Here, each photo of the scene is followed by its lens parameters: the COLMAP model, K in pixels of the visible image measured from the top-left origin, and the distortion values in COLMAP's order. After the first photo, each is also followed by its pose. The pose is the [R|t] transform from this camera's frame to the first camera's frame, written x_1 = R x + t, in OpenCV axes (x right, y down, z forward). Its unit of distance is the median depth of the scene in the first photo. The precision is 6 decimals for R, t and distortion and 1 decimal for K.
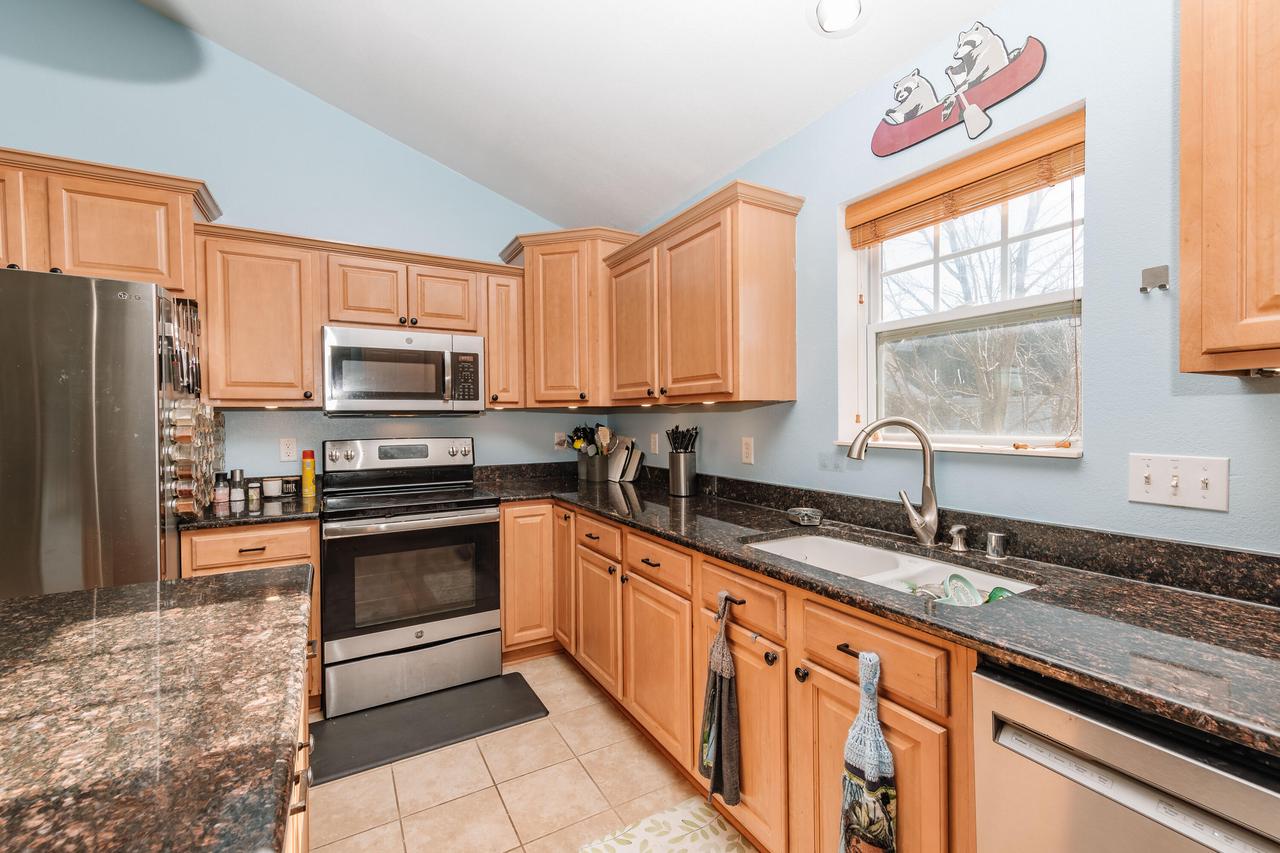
lens RADIAL K [[532.2, 0, 643.8], [0, 532.2, 426.8], [0, 0, 1]] dist [0.000832, -0.000275]
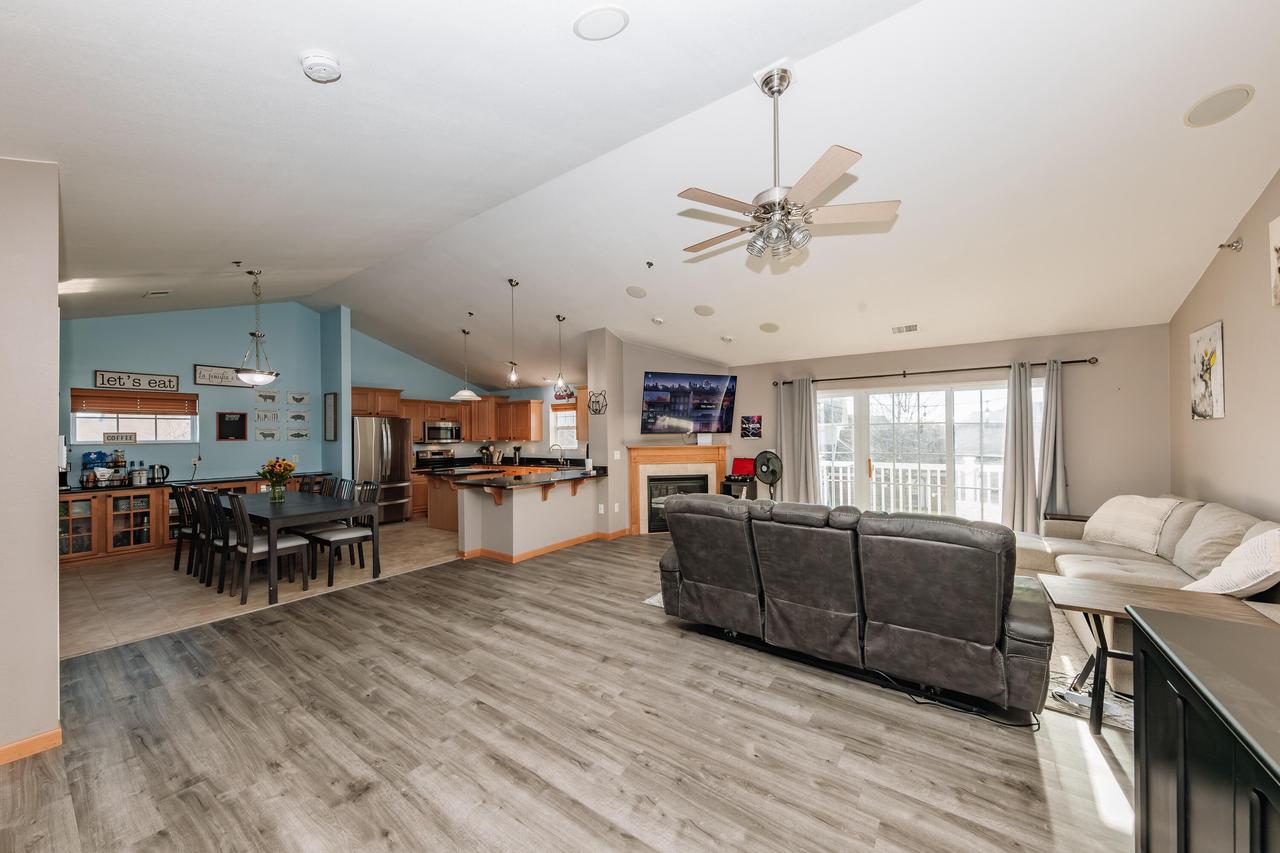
lens RADIAL K [[449.2, 0, 643.7], [0, 449.2, 432.1], [0, 0, 1]] dist [0.002550, -0.000275]
pose [[0.909527, 0.000694, 0.415645, -0.501110], [0.010139, 0.999664, -0.023857, -0.014025], [-0.415522, 0.025913, 0.909214, -2.683267]]
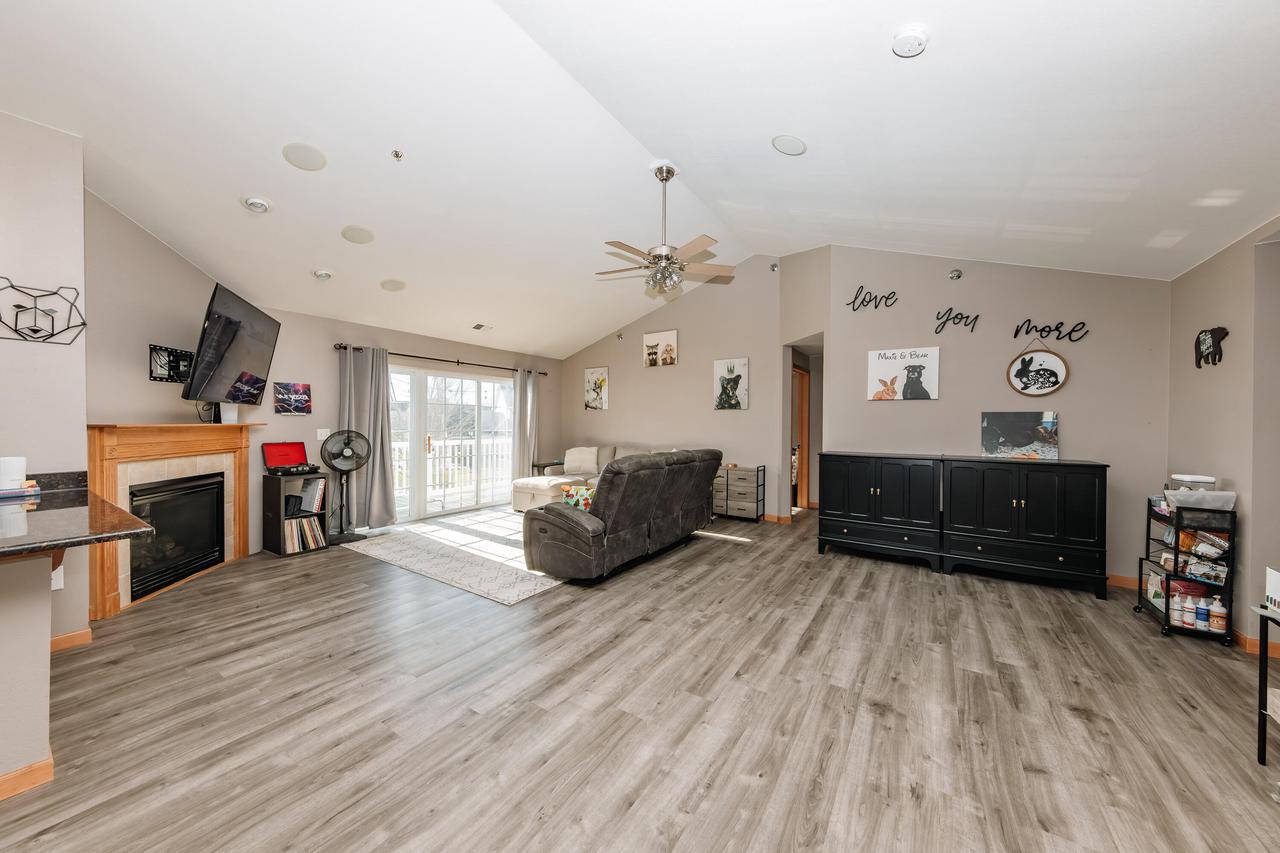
lens RADIAL K [[441.8, 0, 640.4], [0, 441.8, 425.4], [0, 0, 1]] dist [0.001279, -0.000299]
pose [[-0.444814, -0.001151, 0.895622, -1.130010], [0.013749, 0.999873, 0.008113, 0.016332], [-0.895518, 0.015922, -0.444741, -1.103597]]
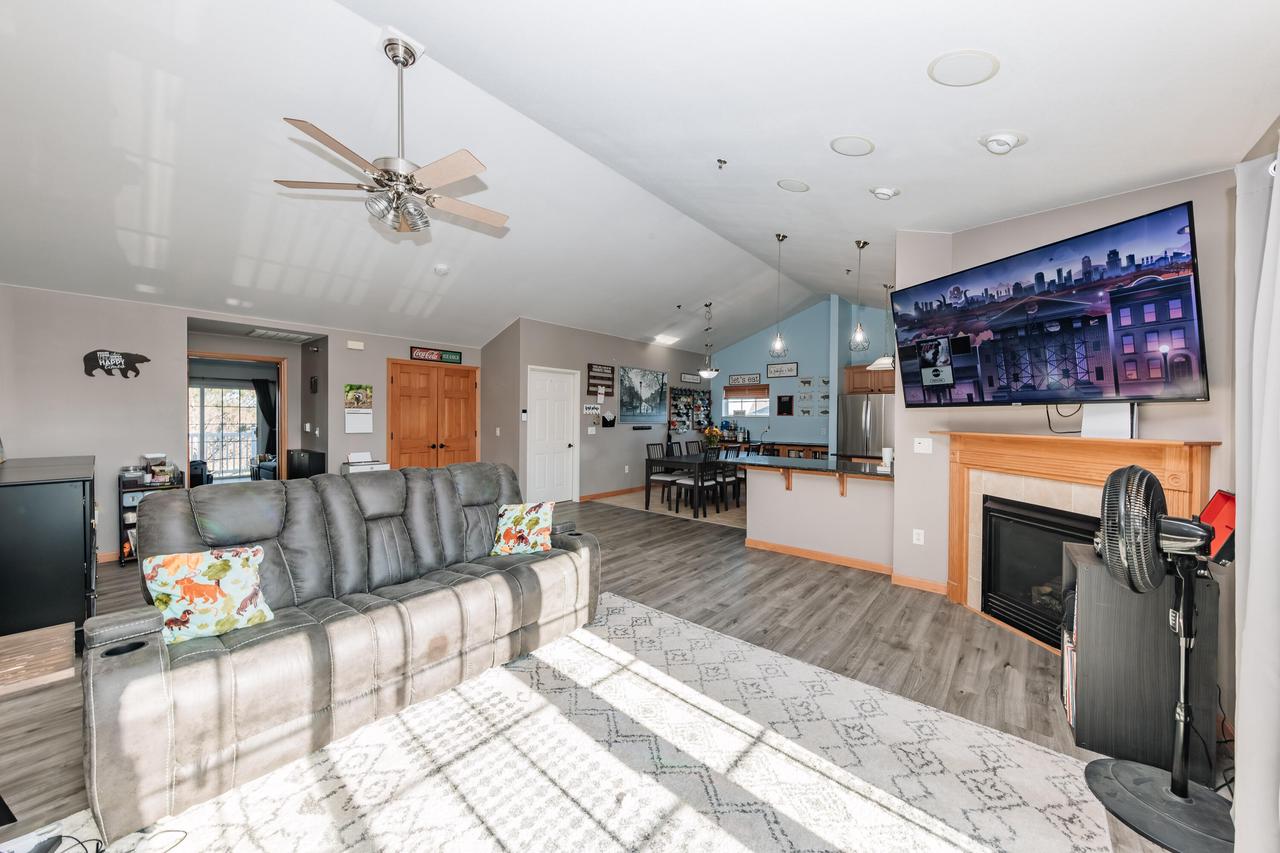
lens RADIAL K [[455.7, 0, 636.4], [0, 455.7, 422.8], [0, 0, 1]] dist [0.001556, -0.000002]
pose [[0.331554, 0.021647, -0.943188, 1.422371], [-0.025333, 0.999581, 0.014036, -0.016025], [0.943096, 0.019241, 0.331963, -1.696098]]
